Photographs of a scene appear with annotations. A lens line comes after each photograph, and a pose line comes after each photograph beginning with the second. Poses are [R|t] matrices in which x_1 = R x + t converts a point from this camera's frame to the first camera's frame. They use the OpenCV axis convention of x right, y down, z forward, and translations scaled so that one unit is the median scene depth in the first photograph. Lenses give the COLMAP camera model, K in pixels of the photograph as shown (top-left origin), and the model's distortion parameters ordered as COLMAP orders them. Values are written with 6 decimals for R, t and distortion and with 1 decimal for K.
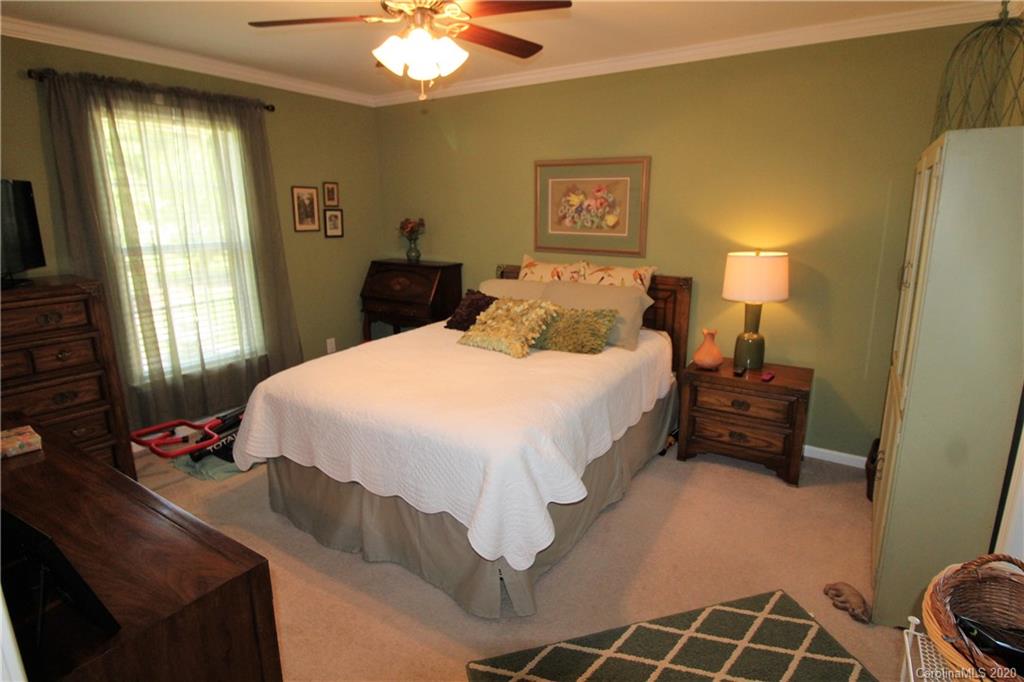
lens RADIAL K [[527.7, 0, 521.7], [0, 527.7, 328.0], [0, 0, 1]] dist [0.002395, -0.013948]
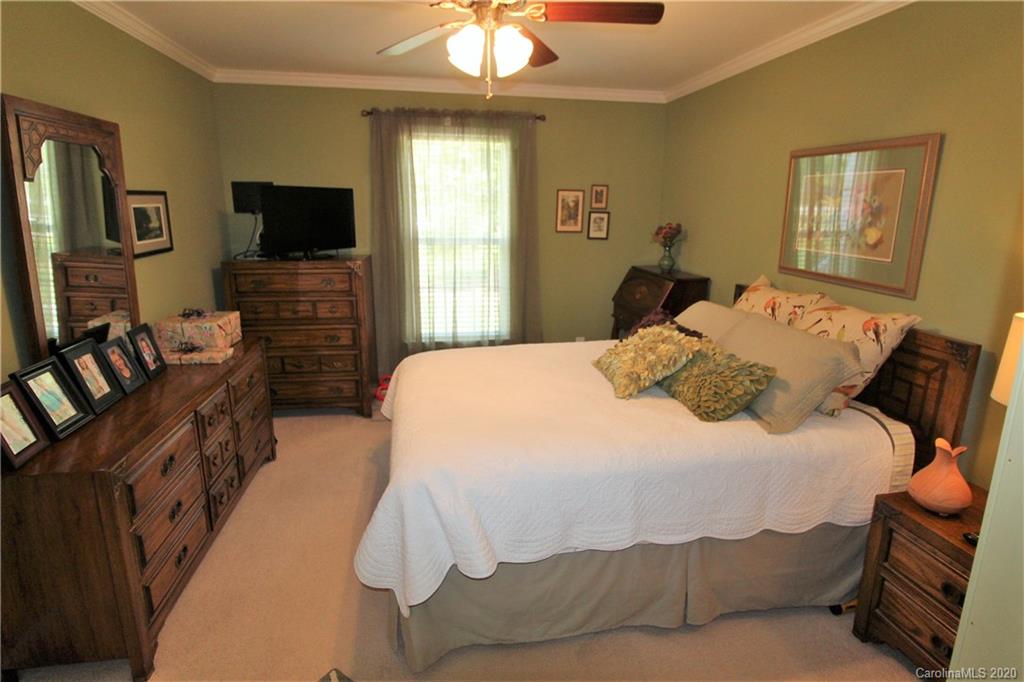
lens RADIAL K [[527.7, 0, 521.7], [0, 527.7, 328.0], [0, 0, 1]] dist [0.002395, -0.013948]
pose [[0.682050, 0.173178, -0.710505, 0.364654], [-0.174215, 0.982062, 0.072129, -0.065696], [0.710251, 0.074585, 0.699986, 0.252338]]
